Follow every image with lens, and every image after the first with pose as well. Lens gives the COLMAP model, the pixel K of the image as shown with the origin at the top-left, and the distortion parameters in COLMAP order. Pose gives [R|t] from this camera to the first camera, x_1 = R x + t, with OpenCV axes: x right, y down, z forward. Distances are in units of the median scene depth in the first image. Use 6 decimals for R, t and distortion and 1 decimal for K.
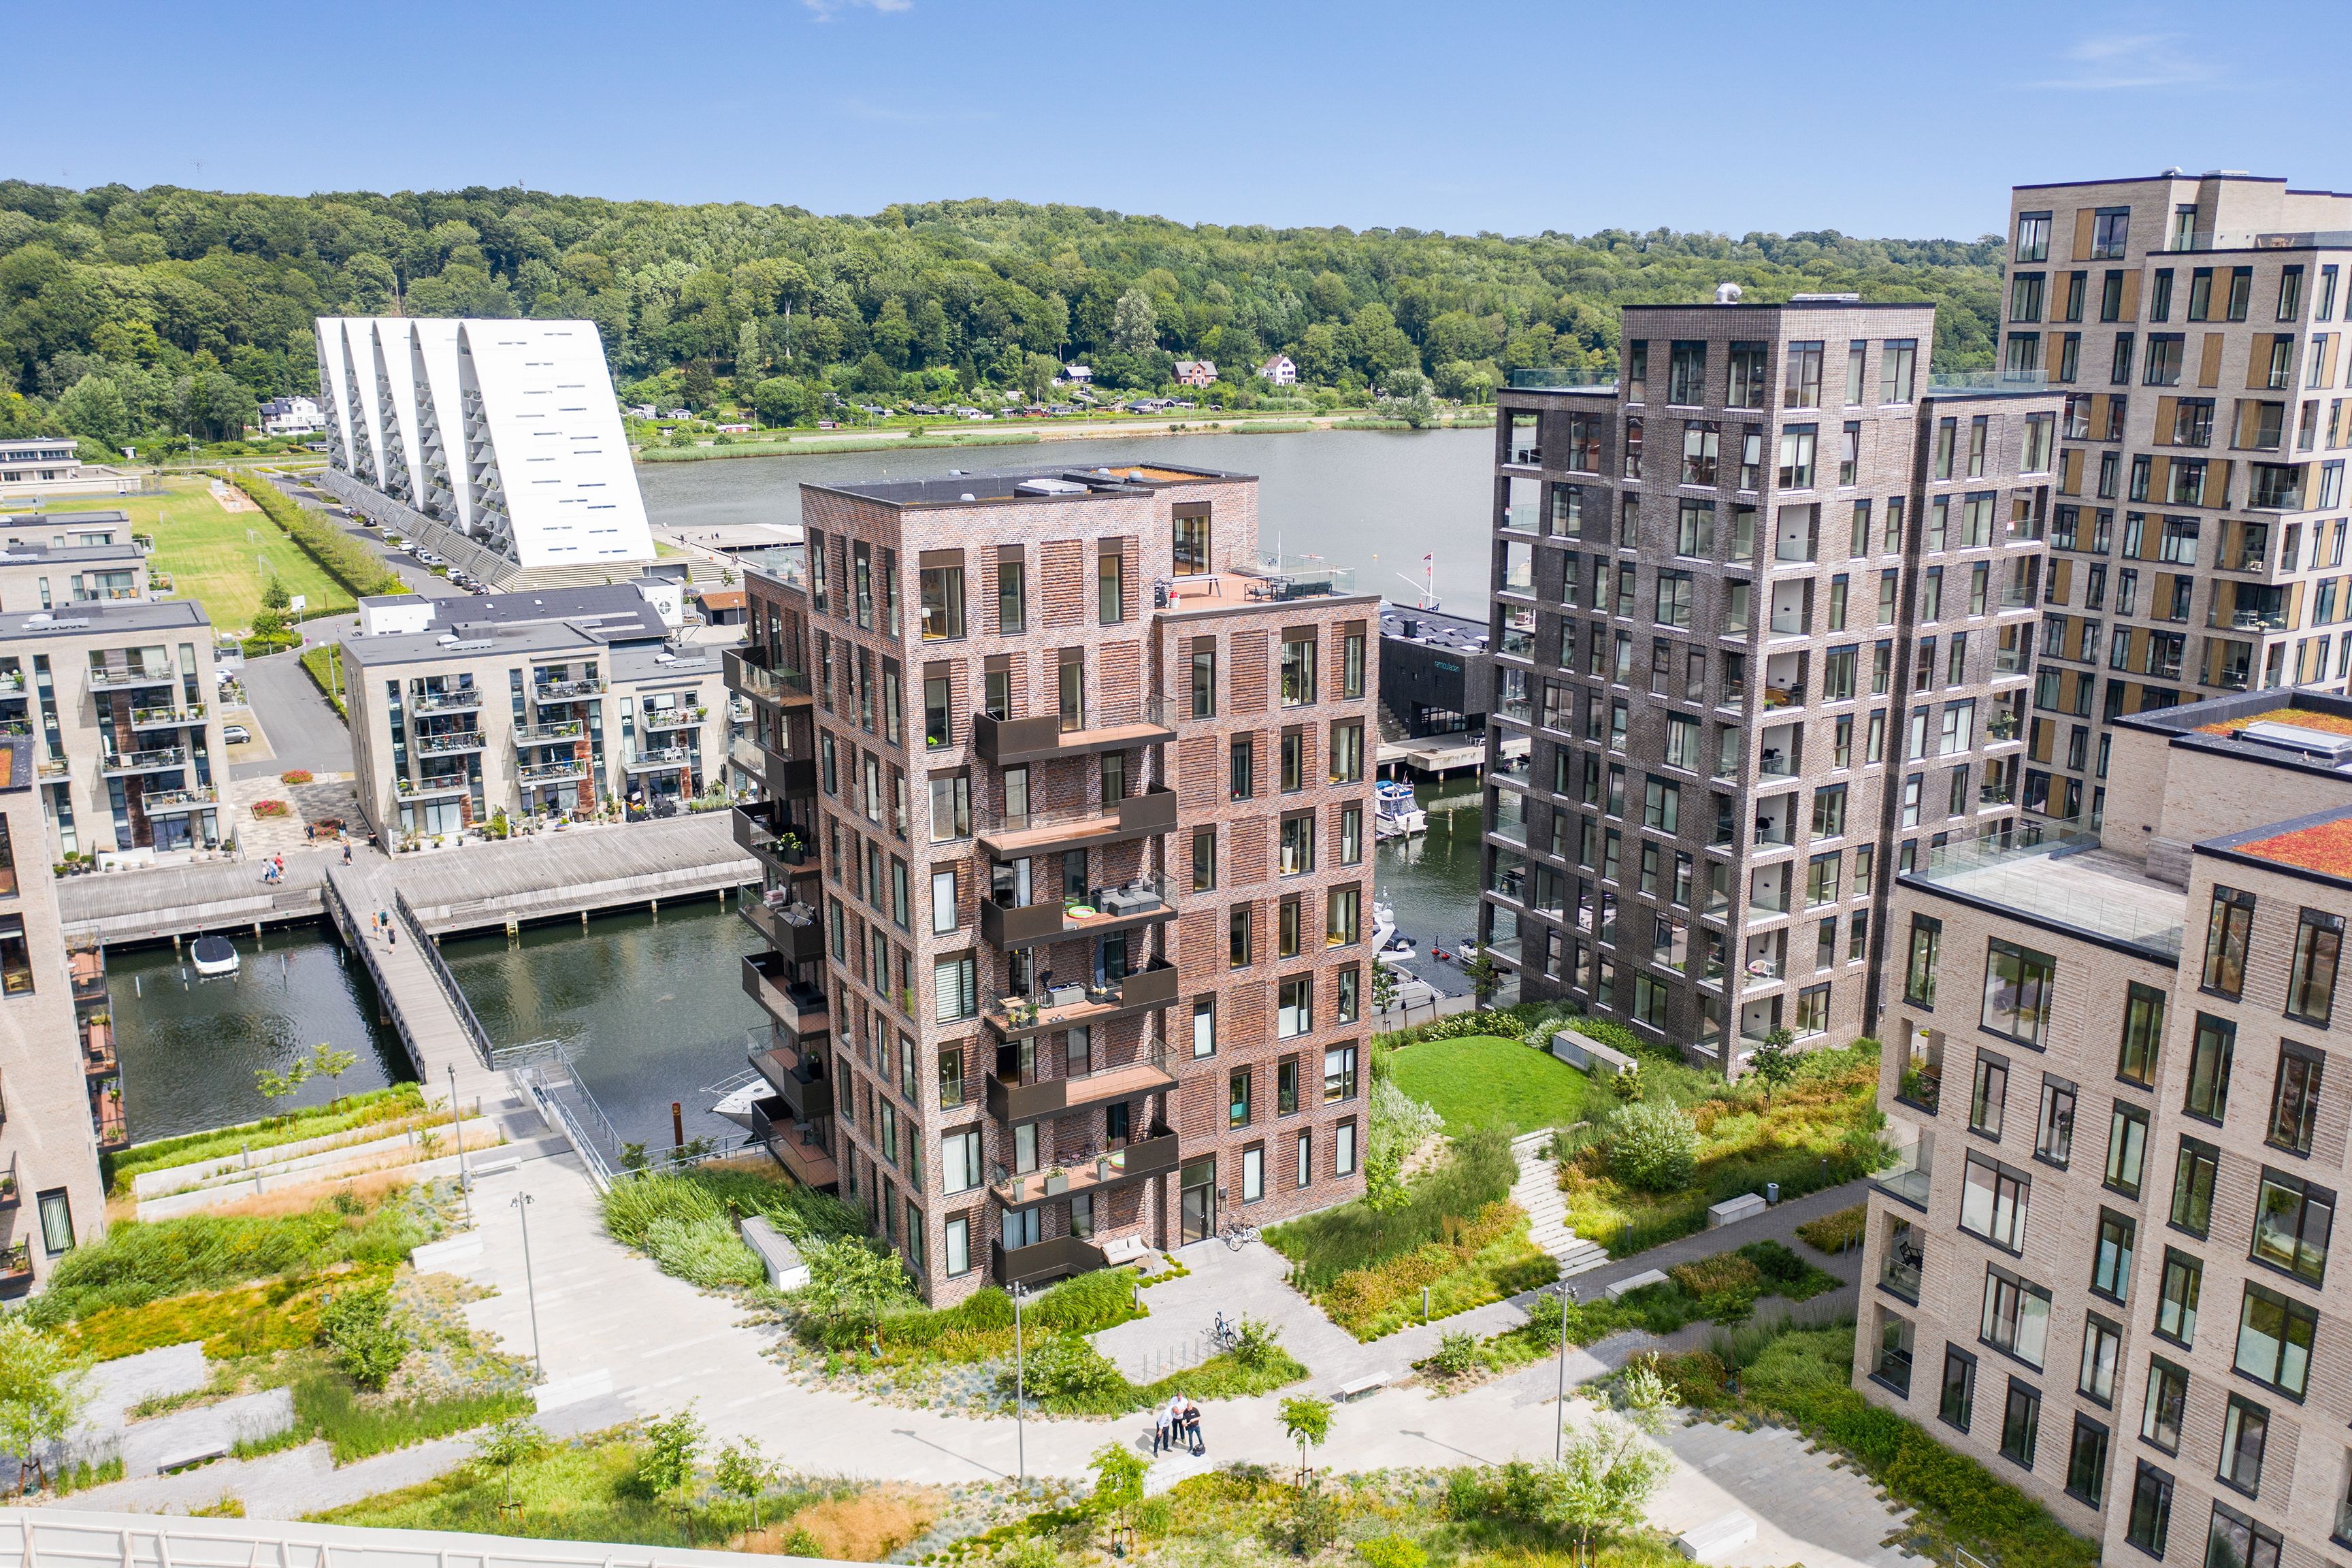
lens RADIAL K [[1871.0, 0, 1174.9], [0, 1871.0, 783.1], [0, 0, 1]] dist [-0.012135, 0.028715]
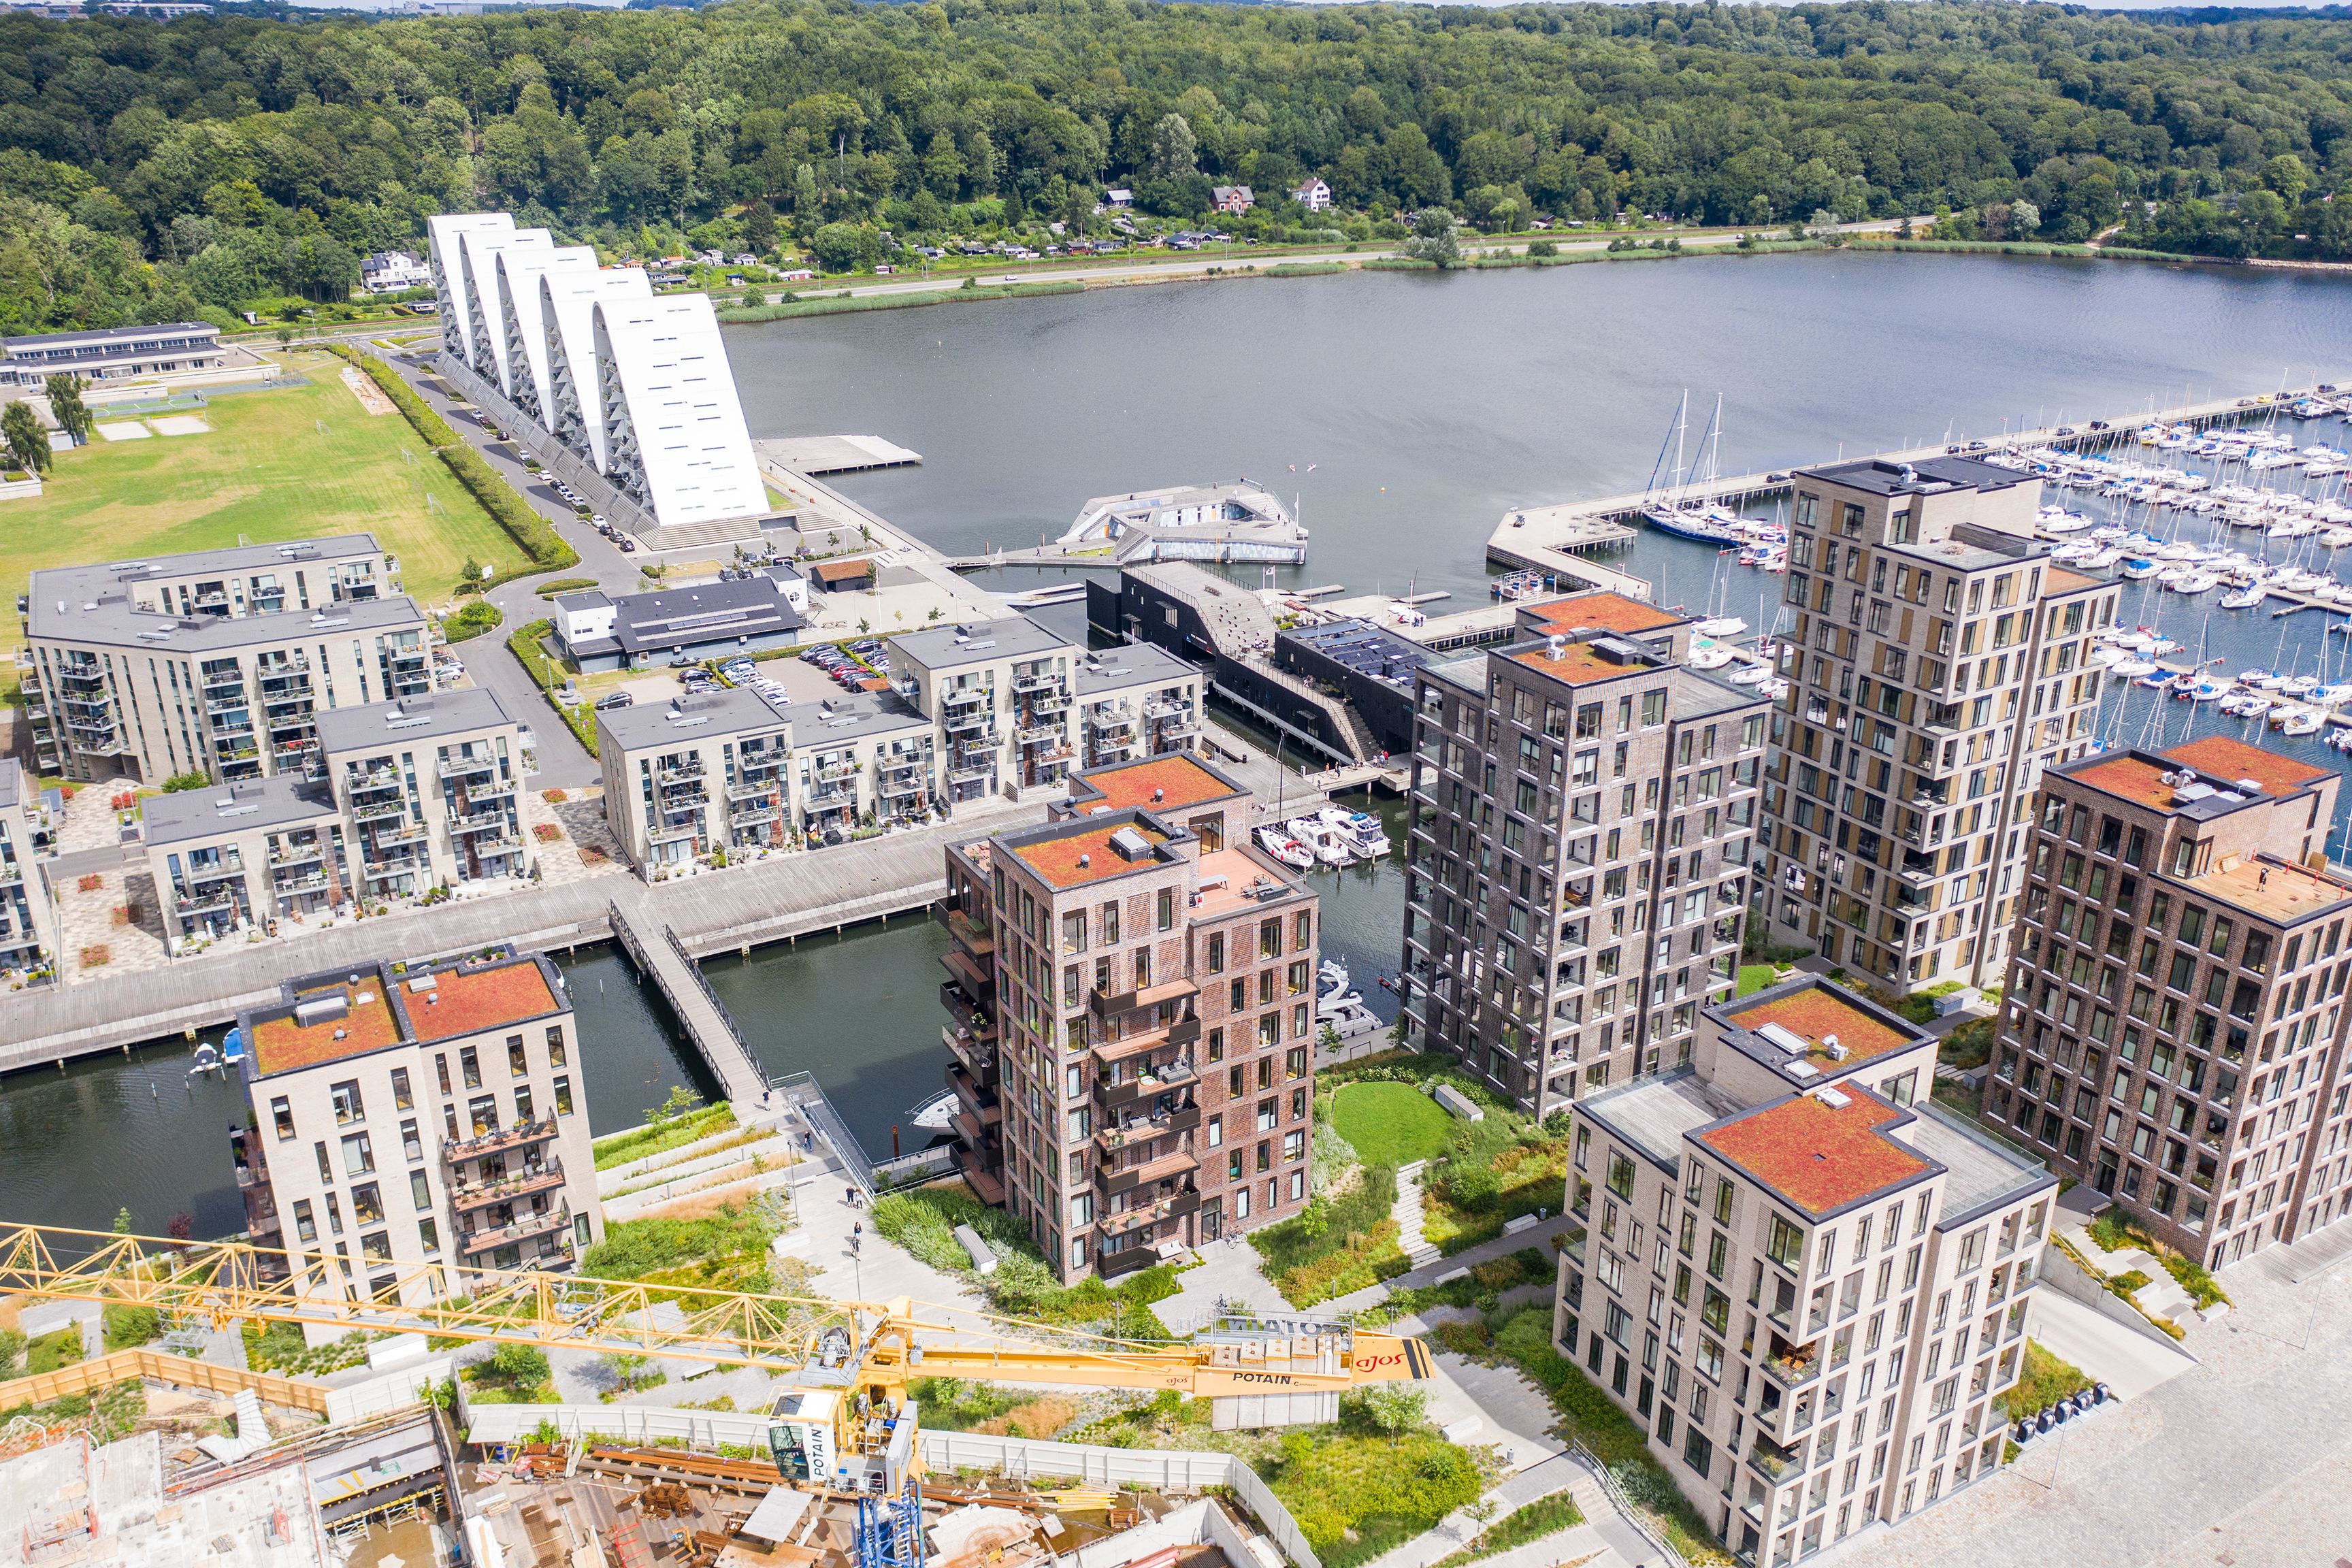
lens RADIAL K [[1871.0, 0, 1175.1], [0, 1871.0, 780.0], [0, 0, 1]] dist [-0.012135, 0.028715]
pose [[0.999796, 0.009725, -0.017727, 0.003960], [-0.007160, 0.990210, 0.139399, -0.309474], [0.018909, -0.139243, 0.990078, -0.493903]]
